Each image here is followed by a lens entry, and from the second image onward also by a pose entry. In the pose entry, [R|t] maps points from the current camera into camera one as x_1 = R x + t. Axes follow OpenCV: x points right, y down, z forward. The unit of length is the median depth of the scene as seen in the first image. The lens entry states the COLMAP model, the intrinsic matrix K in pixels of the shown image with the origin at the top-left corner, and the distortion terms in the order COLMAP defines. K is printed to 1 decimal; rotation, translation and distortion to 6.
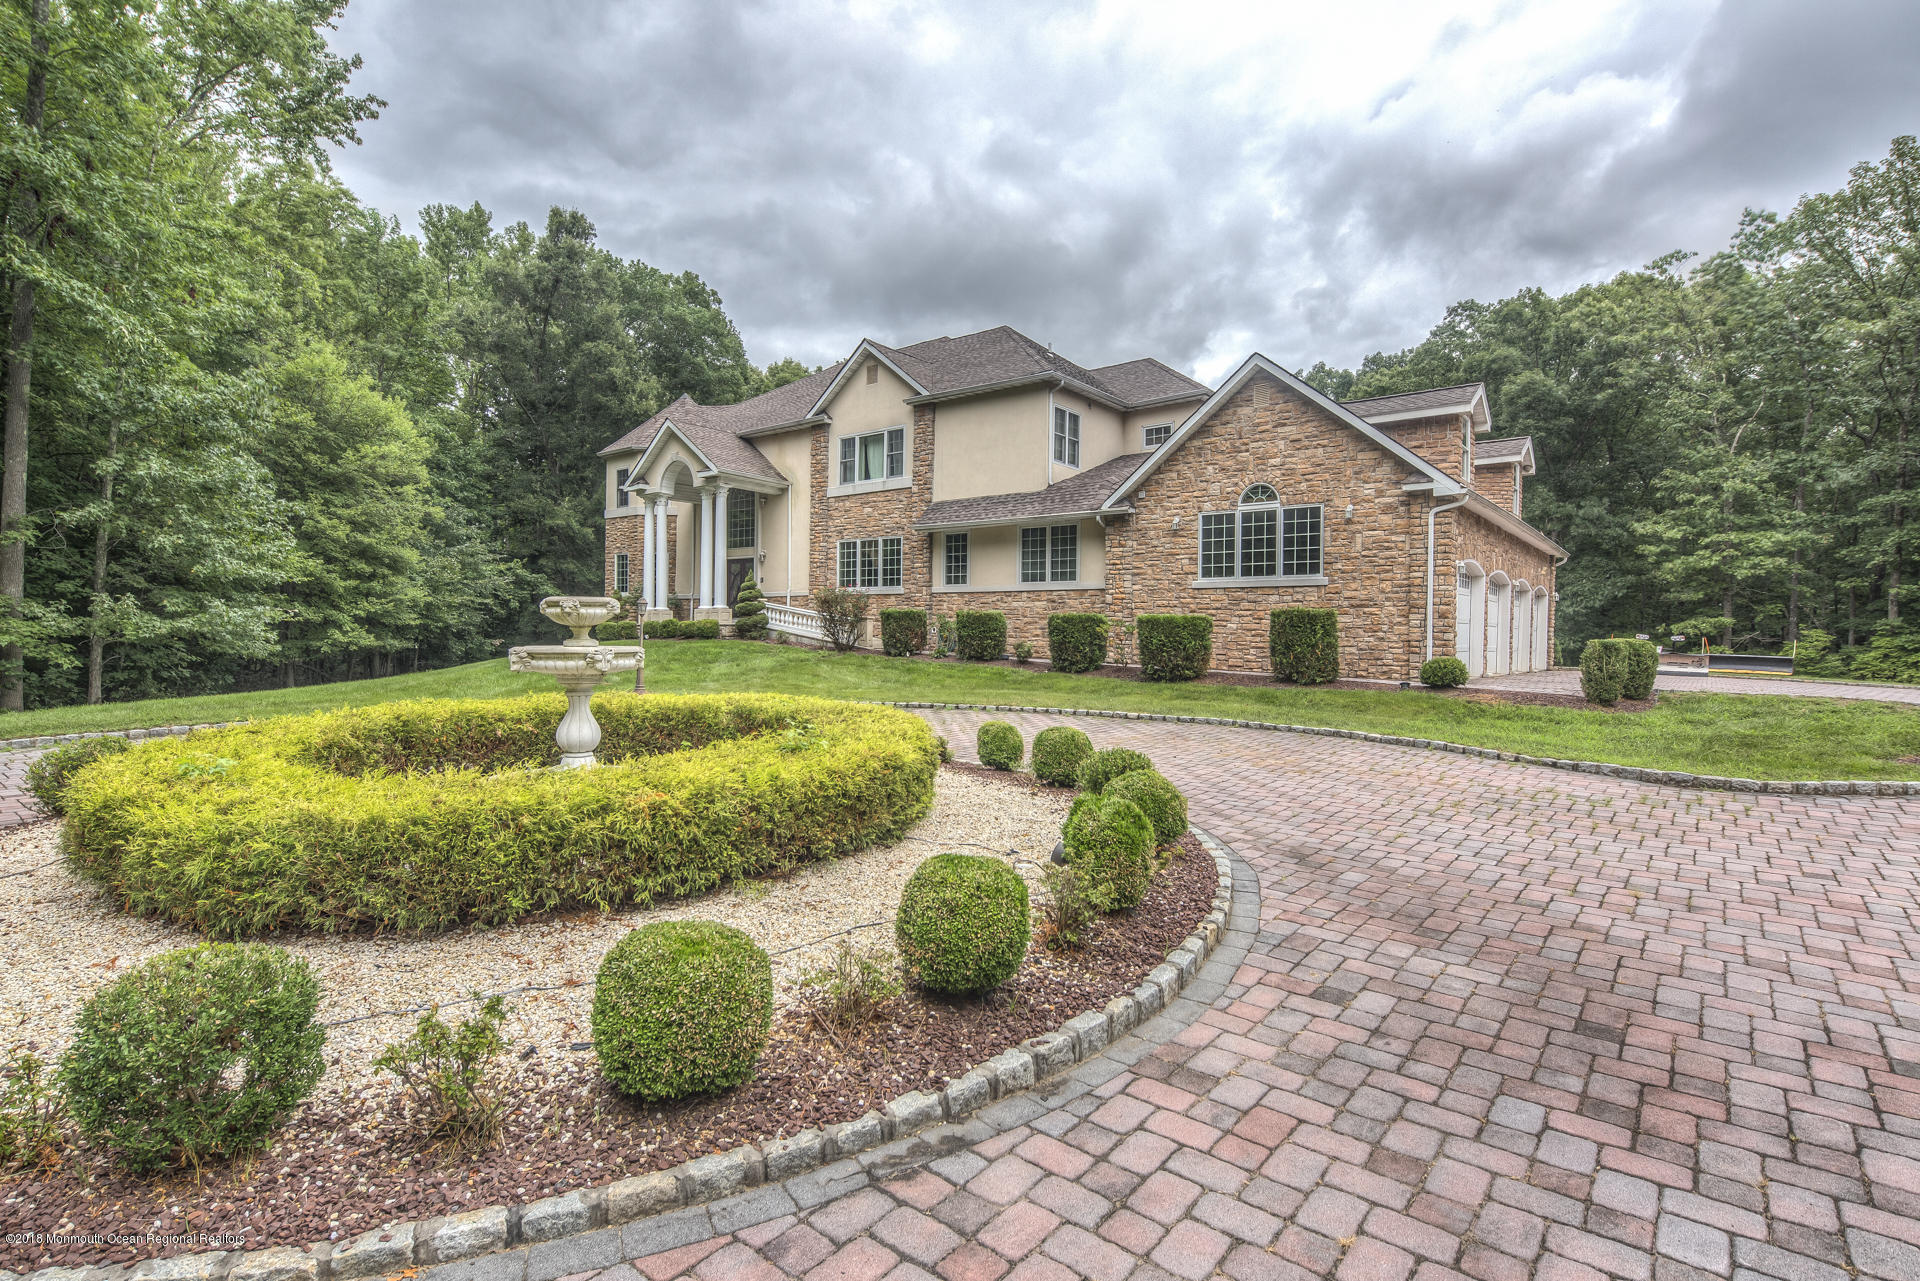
lens RADIAL K [[968.4, 0, 951.7], [0, 968.4, 645.7], [0, 0, 1]] dist [0.008367, -0.006006]
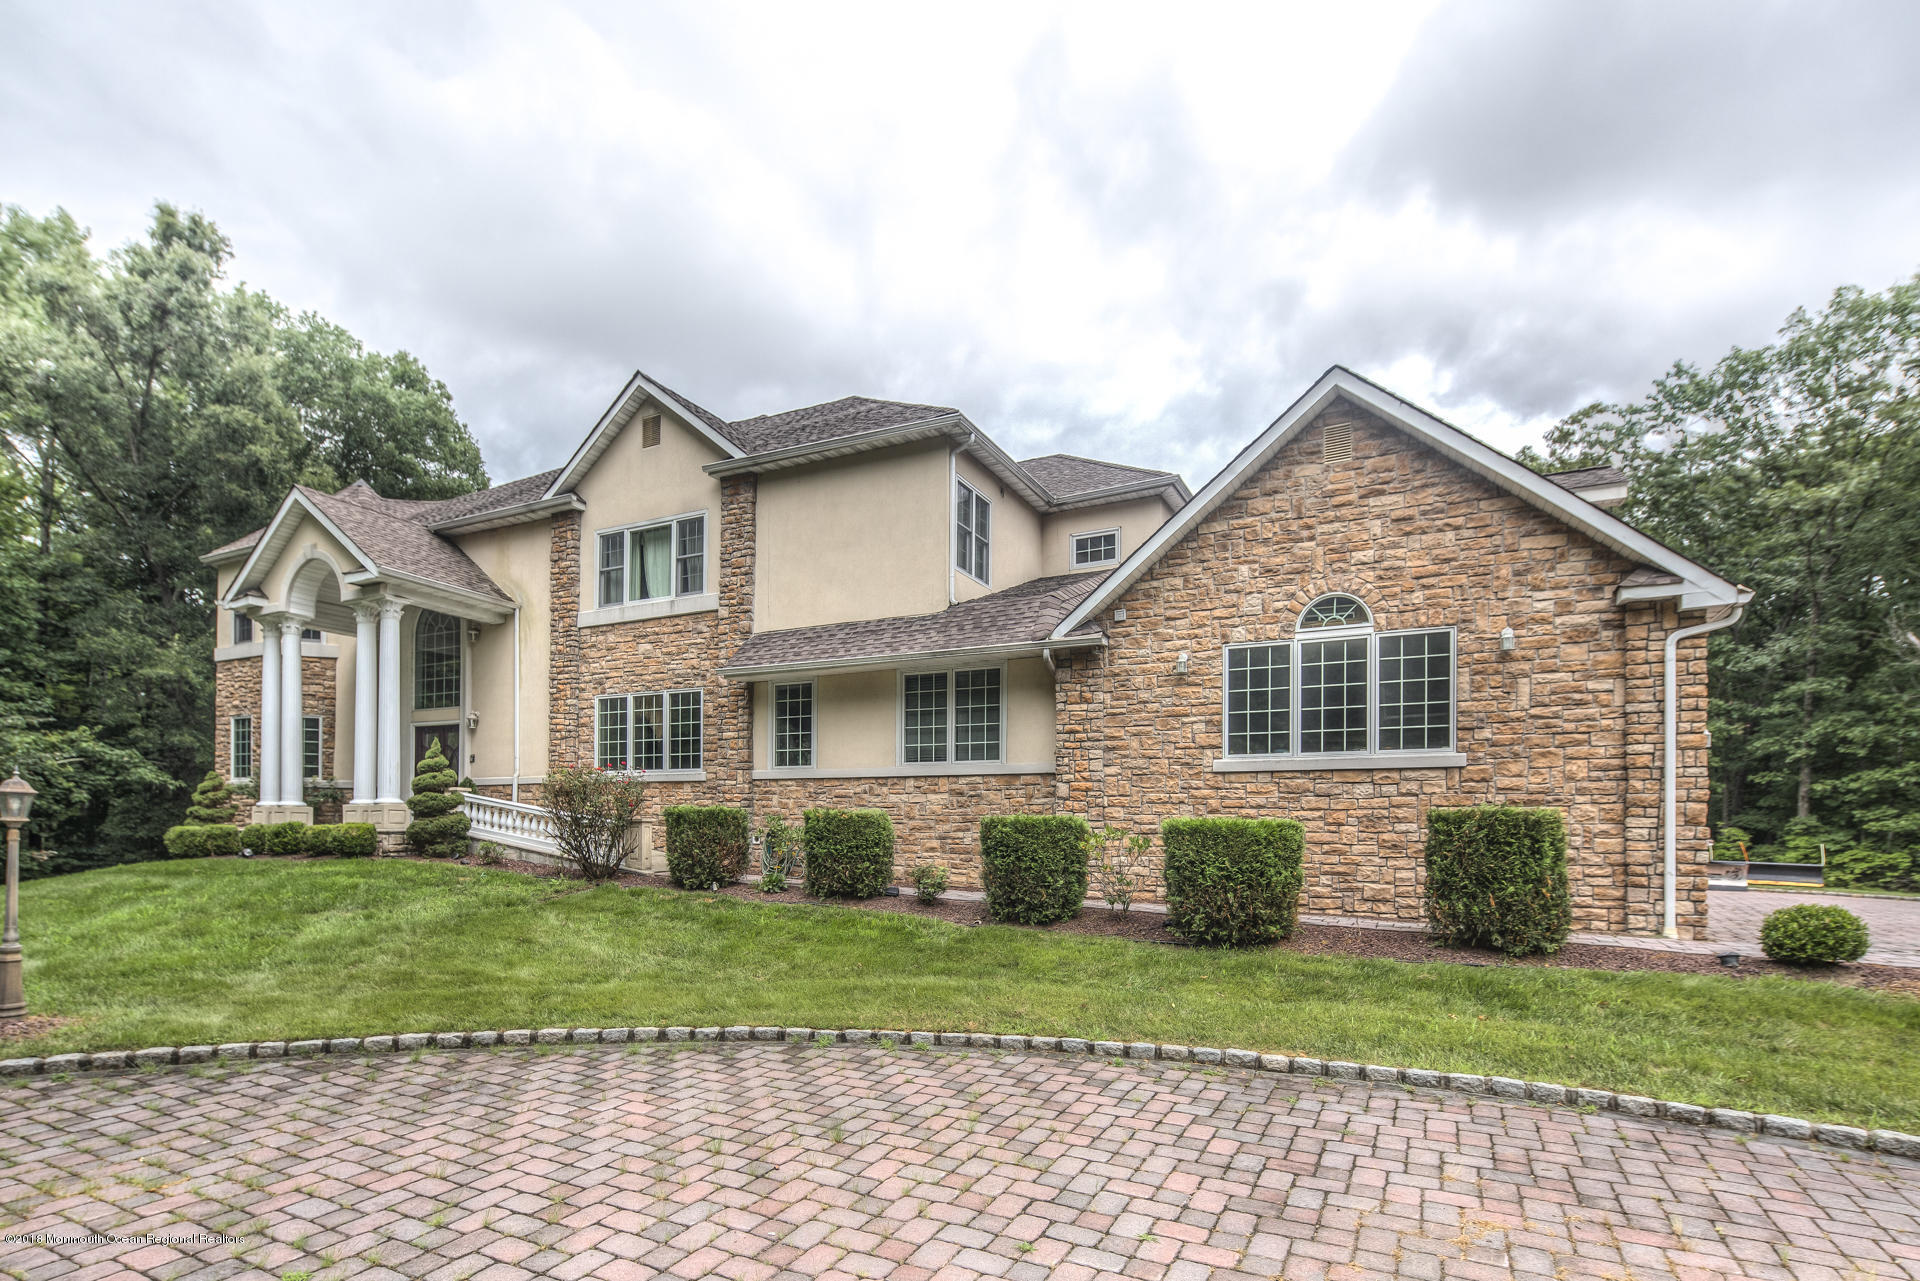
lens RADIAL K [[957.6, 0, 966.6], [0, 957.6, 825.5], [0, 0, 1]] dist [0.005538, -0.002709]
pose [[0.975563, -0.003588, 0.219691, -0.021588], [0.006648, 0.999891, -0.013189, -0.016067], [-0.219620, 0.014328, 0.975480, 0.372362]]
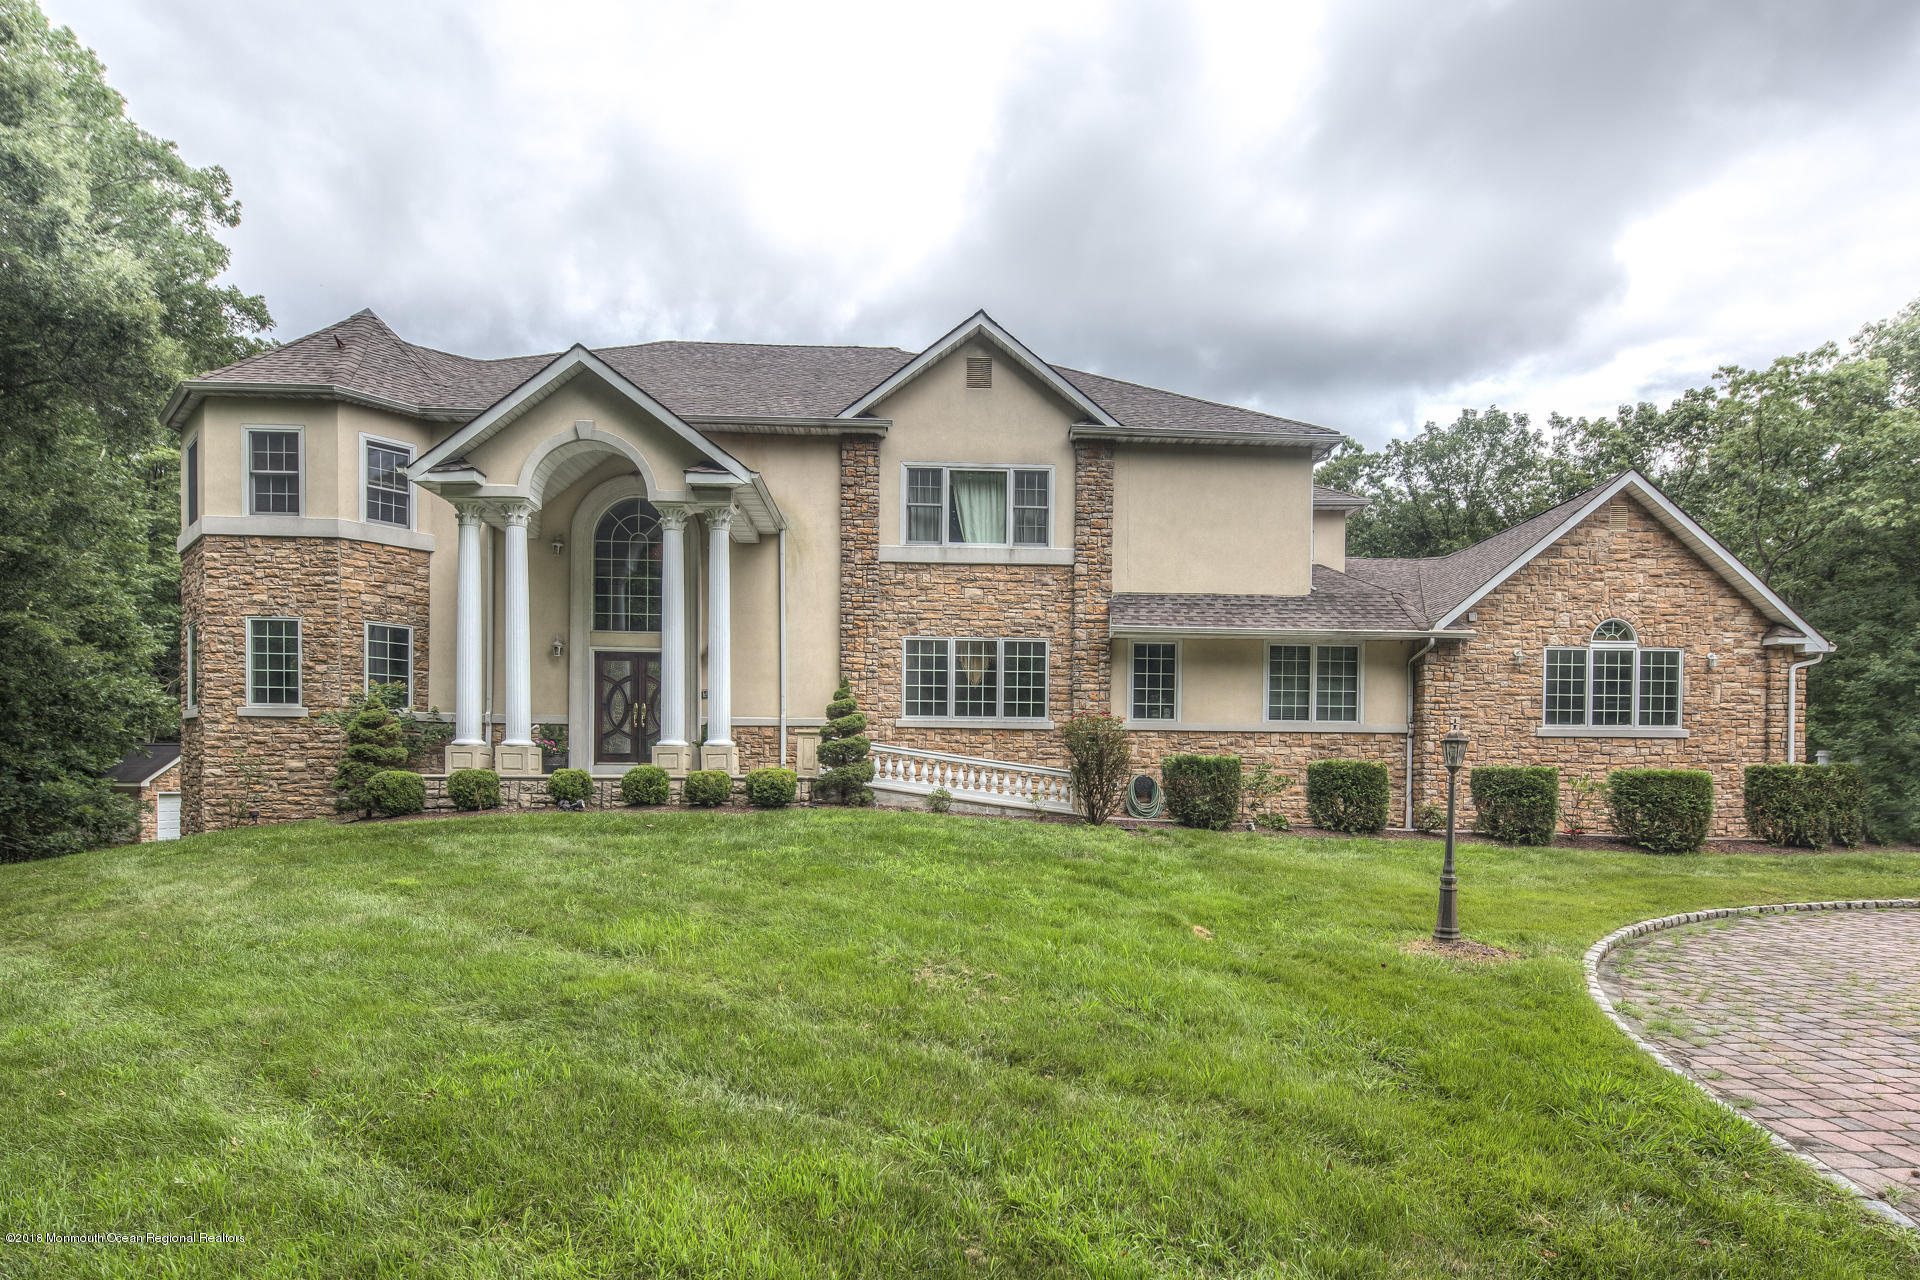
lens RADIAL K [[968.4, 0, 984.0], [0, 968.4, 788.7], [0, 0, 1]] dist [0.008367, -0.006006]
pose [[0.728552, -0.011142, 0.684900, -0.537028], [0.009204, 0.999937, 0.006476, -0.019347], [-0.684929, 0.001586, 0.728608, 0.577402]]
